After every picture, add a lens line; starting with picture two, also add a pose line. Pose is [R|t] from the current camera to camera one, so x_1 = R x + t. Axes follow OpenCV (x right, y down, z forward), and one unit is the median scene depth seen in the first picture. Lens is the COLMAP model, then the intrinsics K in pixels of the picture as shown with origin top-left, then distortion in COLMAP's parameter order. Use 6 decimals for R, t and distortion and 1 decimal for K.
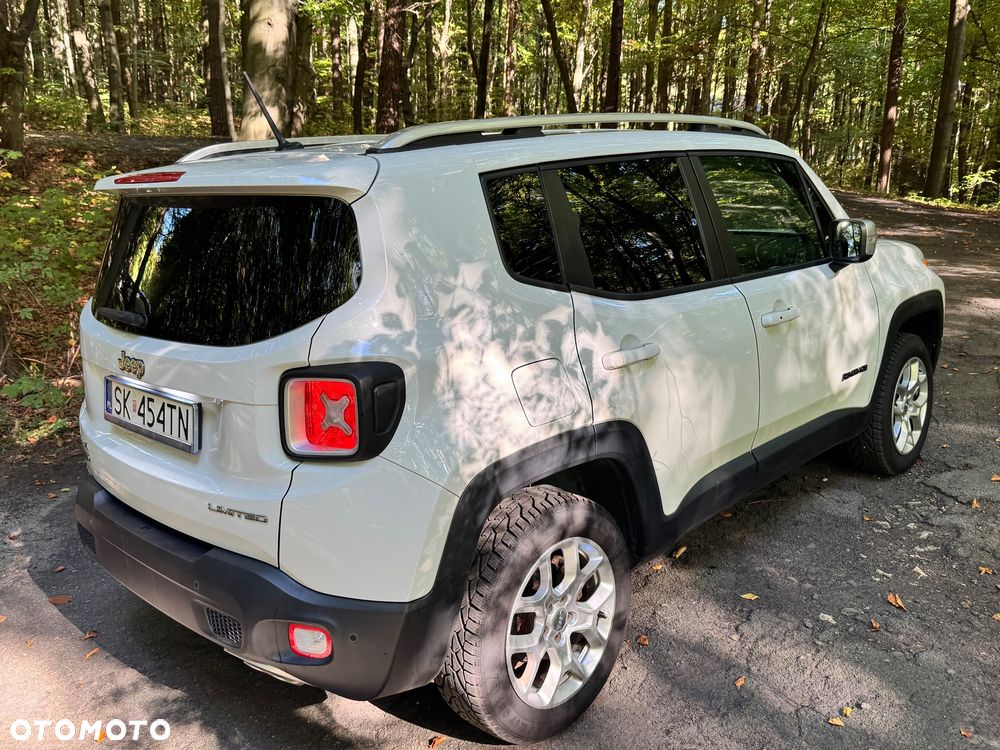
lens RADIAL K [[863.8, 0, 500.0], [0, 863.8, 377.2], [0, 0, 1]] dist [0.065691, -0.098761]
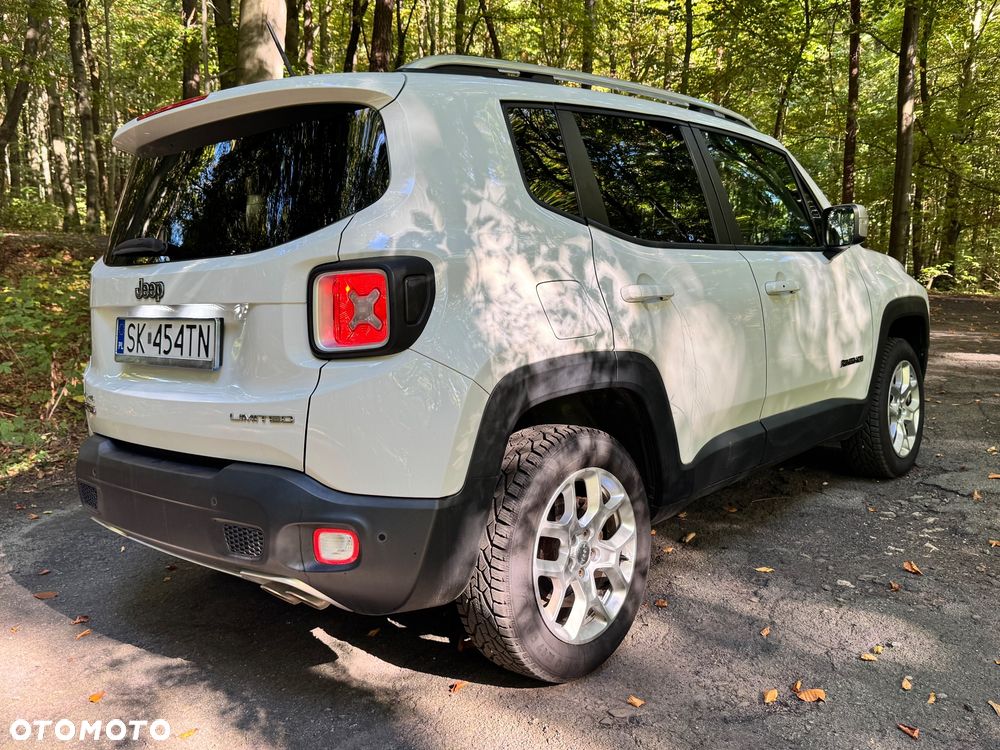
lens RADIAL K [[863.8, 0, 503.4], [0, 863.8, 388.6], [0, 0, 1]] dist [0.065691, -0.098761]
pose [[0.999244, -0.005884, 0.038419, -0.047275], [0.010229, 0.993440, -0.113894, 0.166988], [-0.037497, 0.114201, 0.992750, 0.011813]]
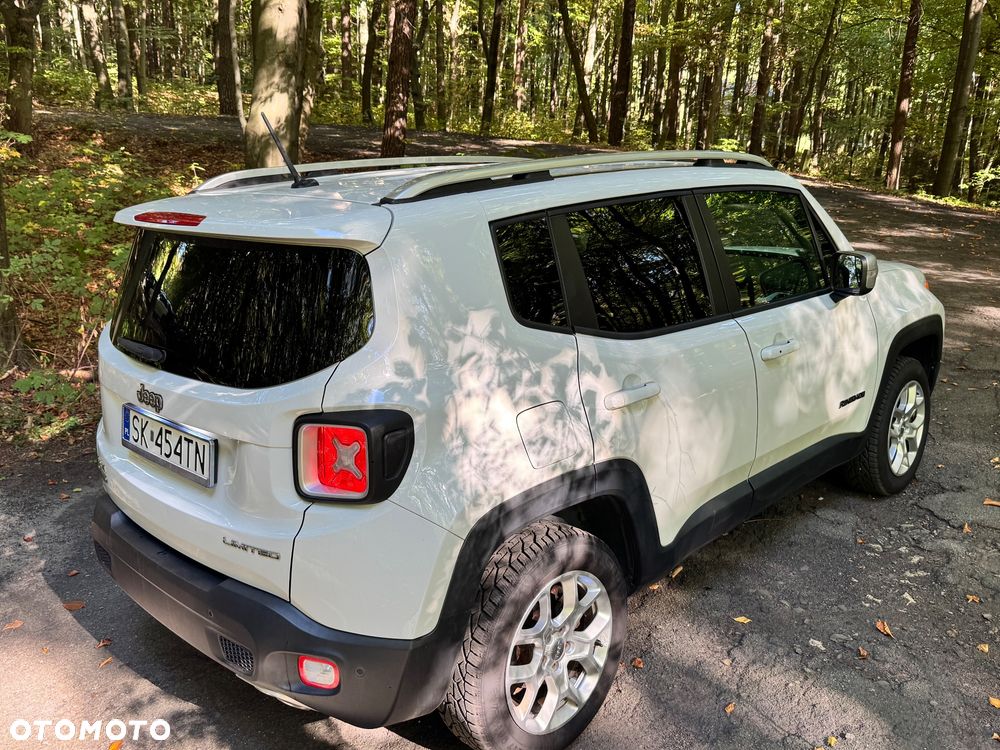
lens RADIAL K [[863.8, 0, 500.8], [0, 863.8, 380.2], [0, 0, 1]] dist [0.065691, -0.098761]
pose [[0.999782, 0.020601, -0.003309, -0.002158], [-0.020509, 0.999461, 0.025651, -0.055358], [0.003836, -0.025577, 0.999665, -0.026333]]
